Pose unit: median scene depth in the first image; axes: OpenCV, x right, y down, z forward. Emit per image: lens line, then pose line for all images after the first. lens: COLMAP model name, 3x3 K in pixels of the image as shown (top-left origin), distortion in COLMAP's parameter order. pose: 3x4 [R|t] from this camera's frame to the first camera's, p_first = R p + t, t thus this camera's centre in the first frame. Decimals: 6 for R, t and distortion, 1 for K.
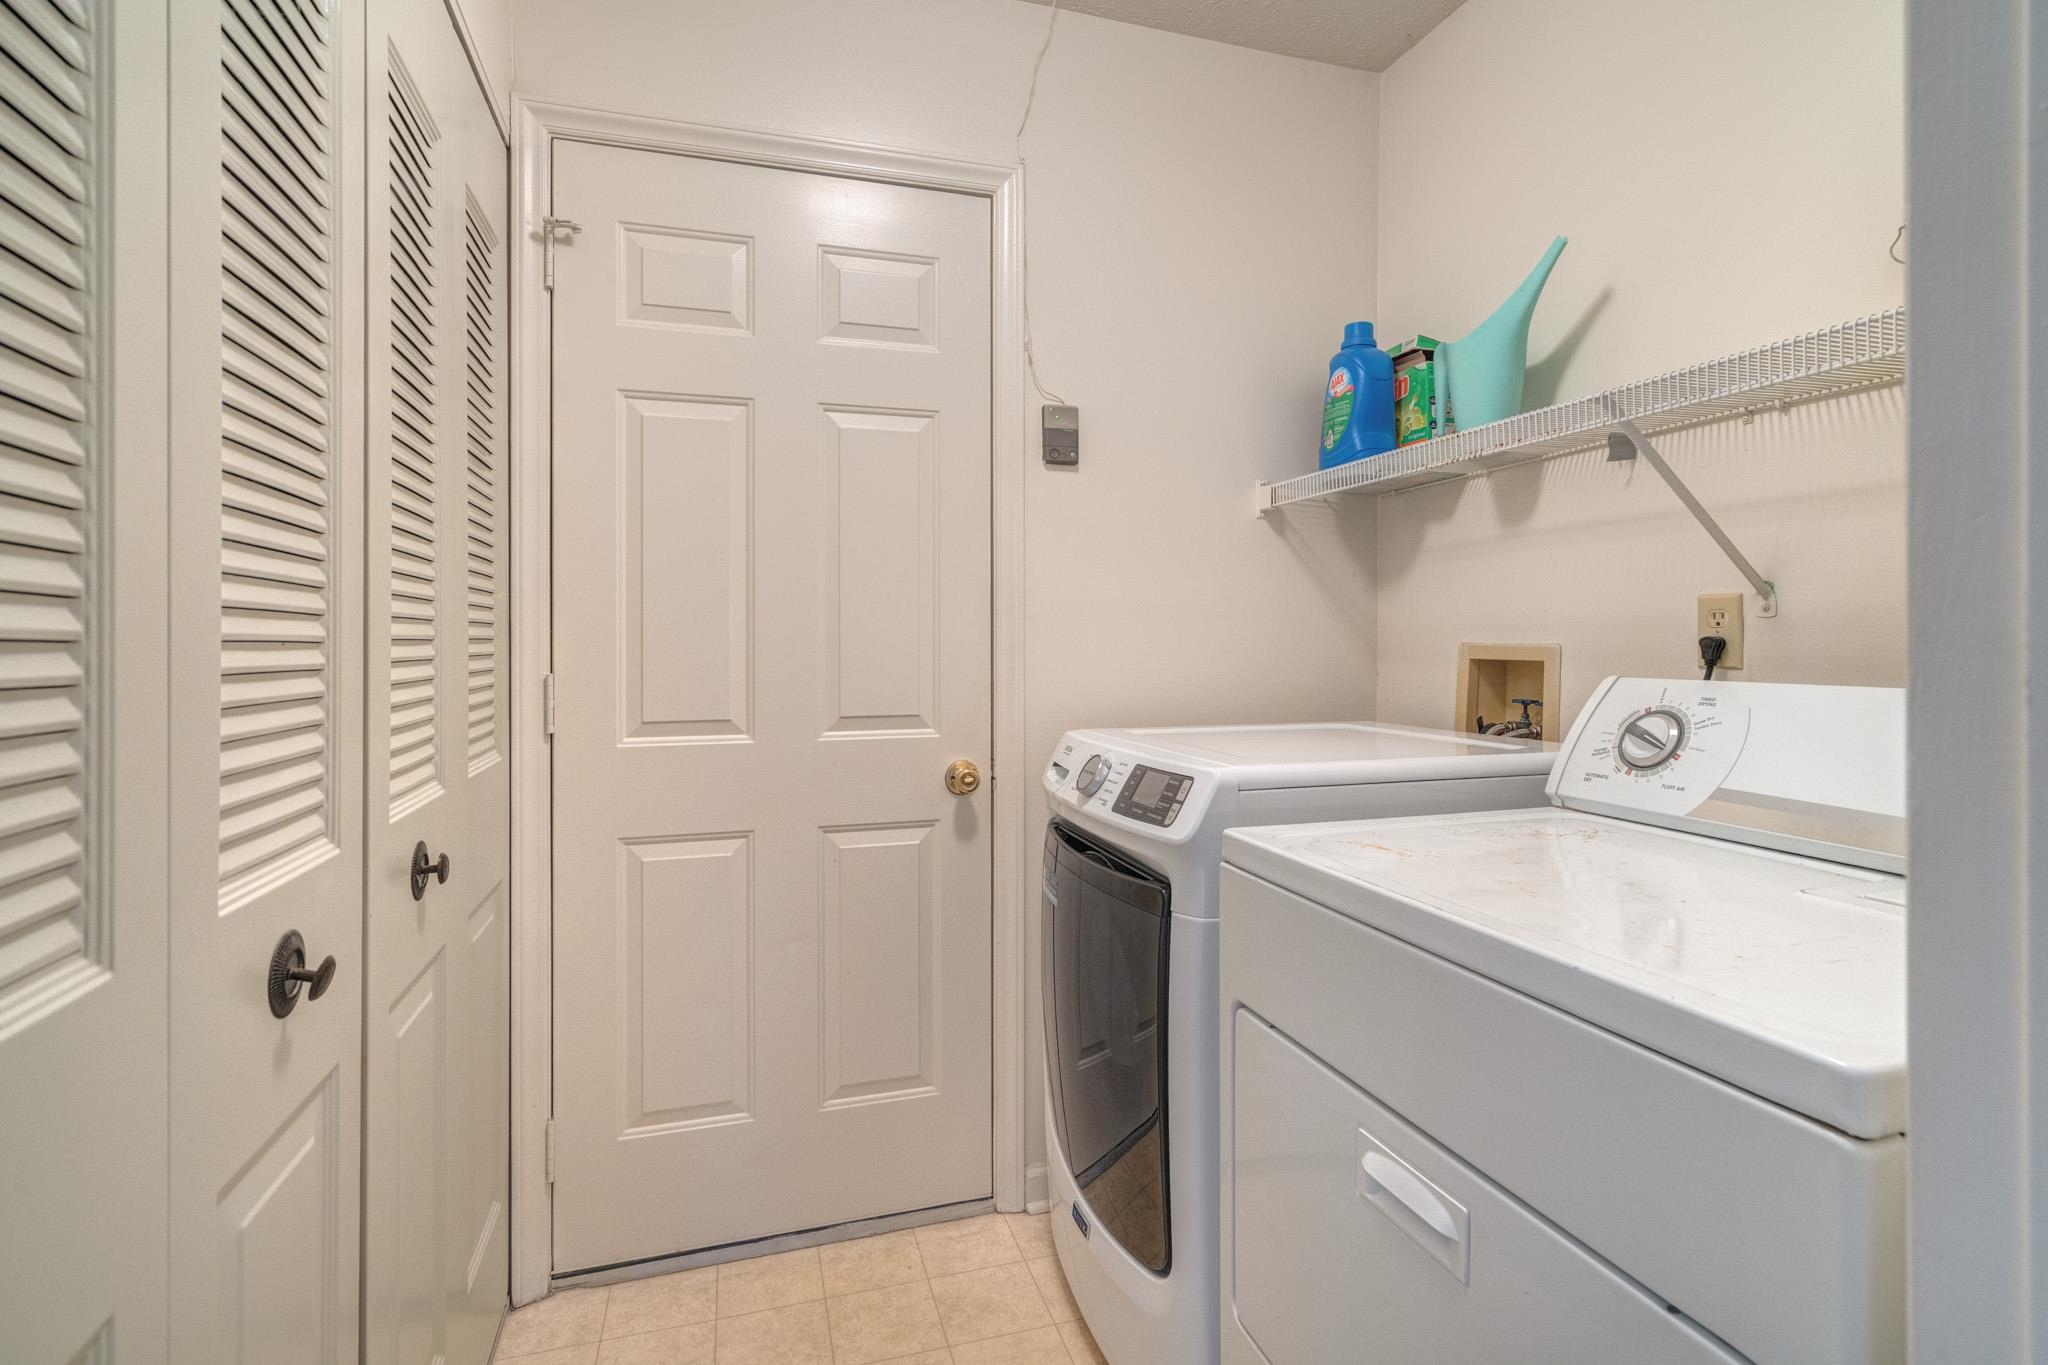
lens RADIAL K [[995.3, 0, 1040.9], [0, 995.3, 651.8], [0, 0, 1]] dist [0.000775, 0.000851]
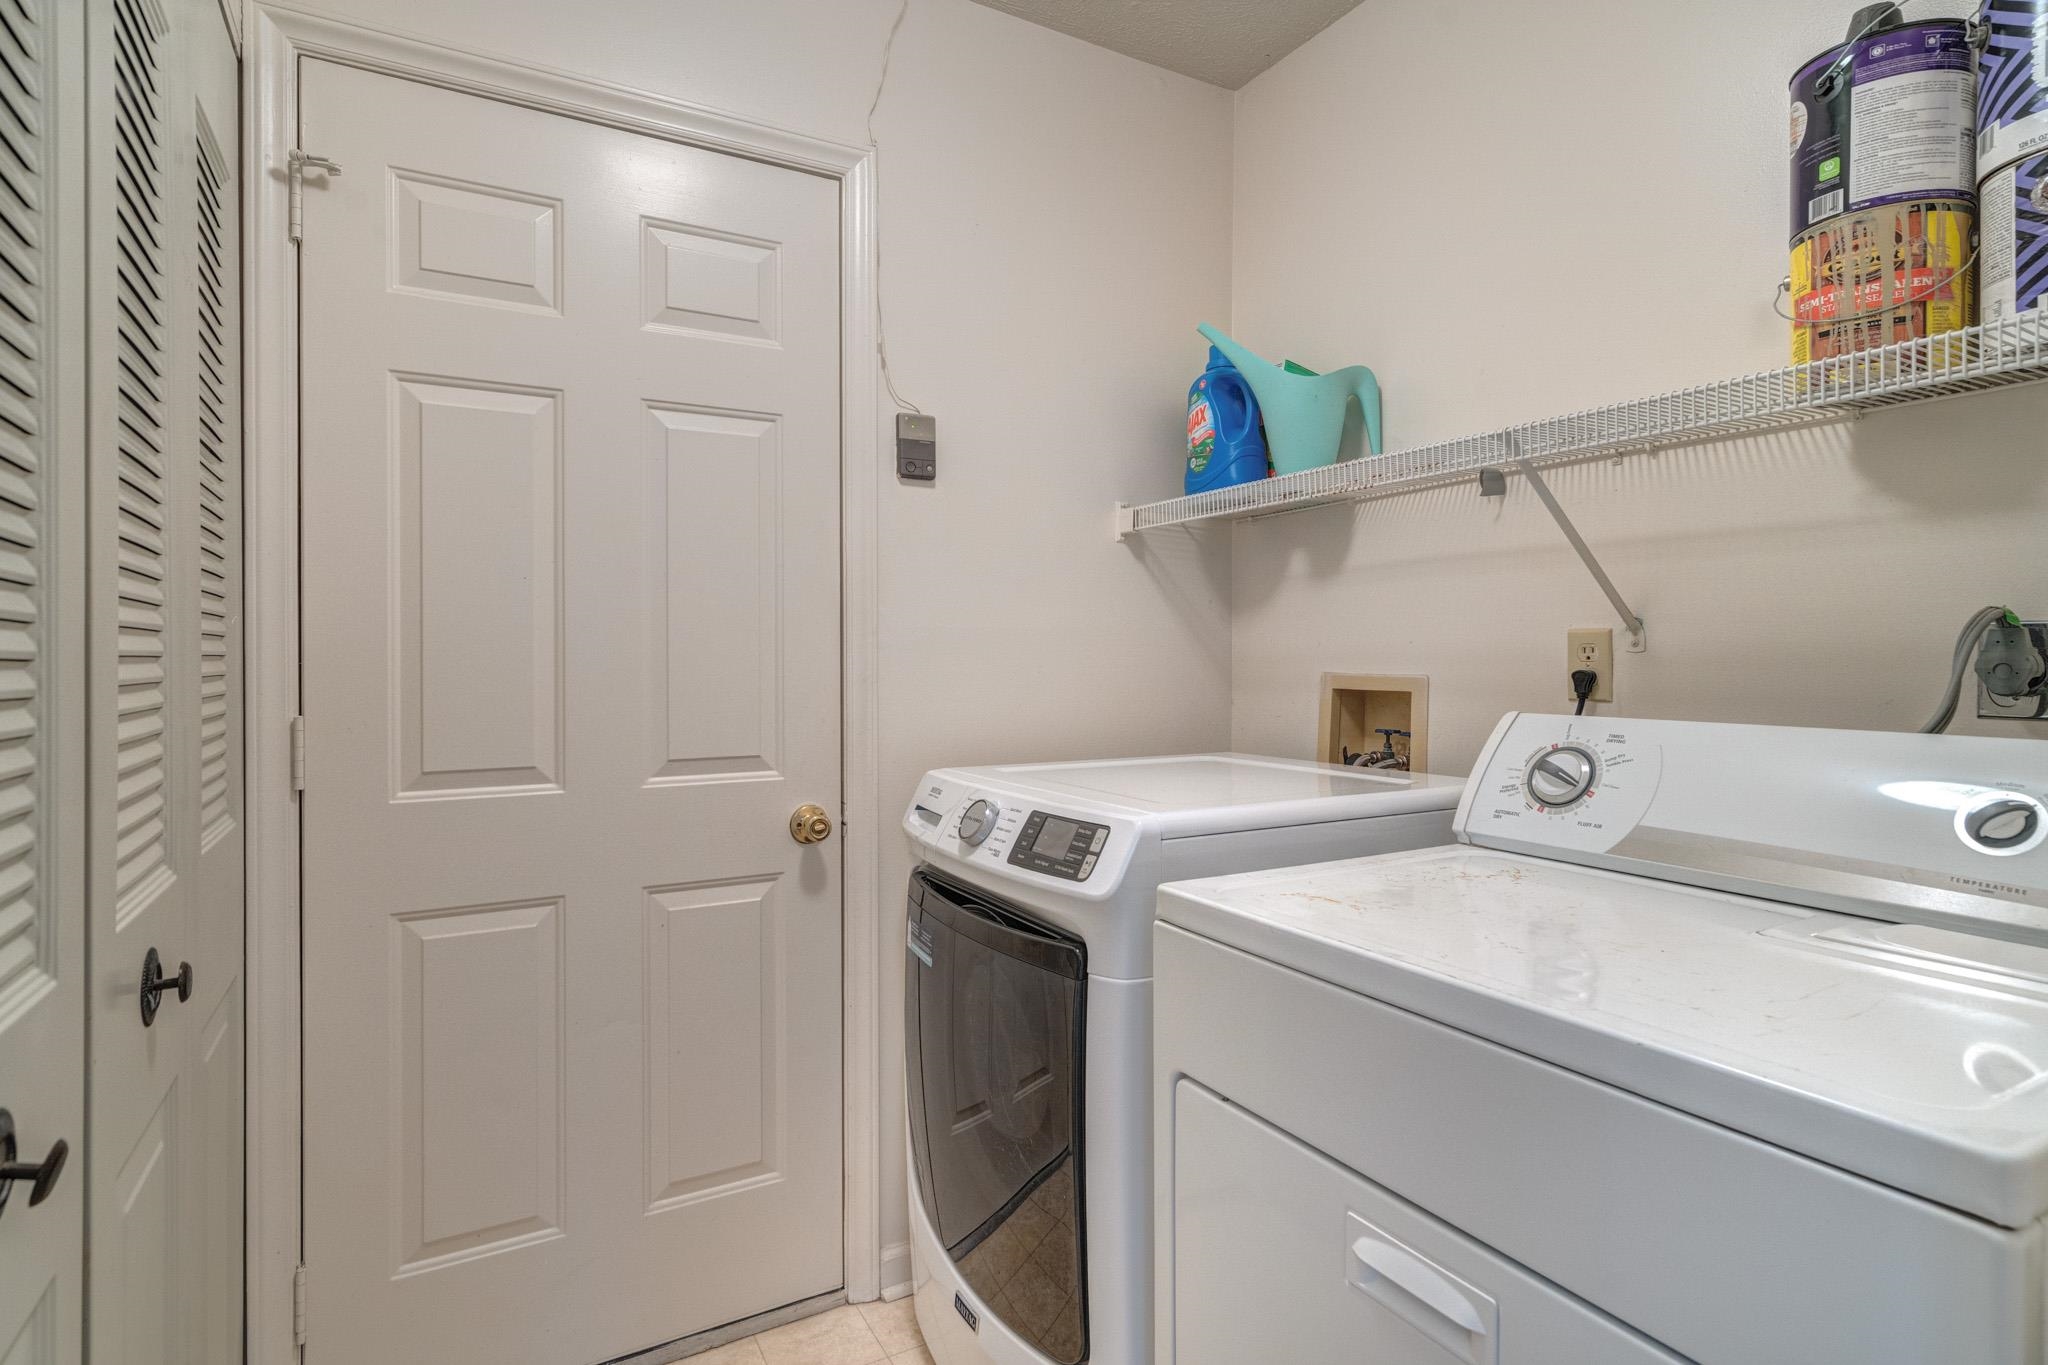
lens RADIAL K [[1021.8, 0, 1015.9], [0, 1021.8, 668.1], [0, 0, 1]] dist [0.003345, 0.000195]
pose [[0.979118, -0.003286, 0.203264, -0.089878], [0.003206, 0.999995, 0.000719, -0.015554], [-0.203265, -0.000052, 0.979124, 0.064876]]
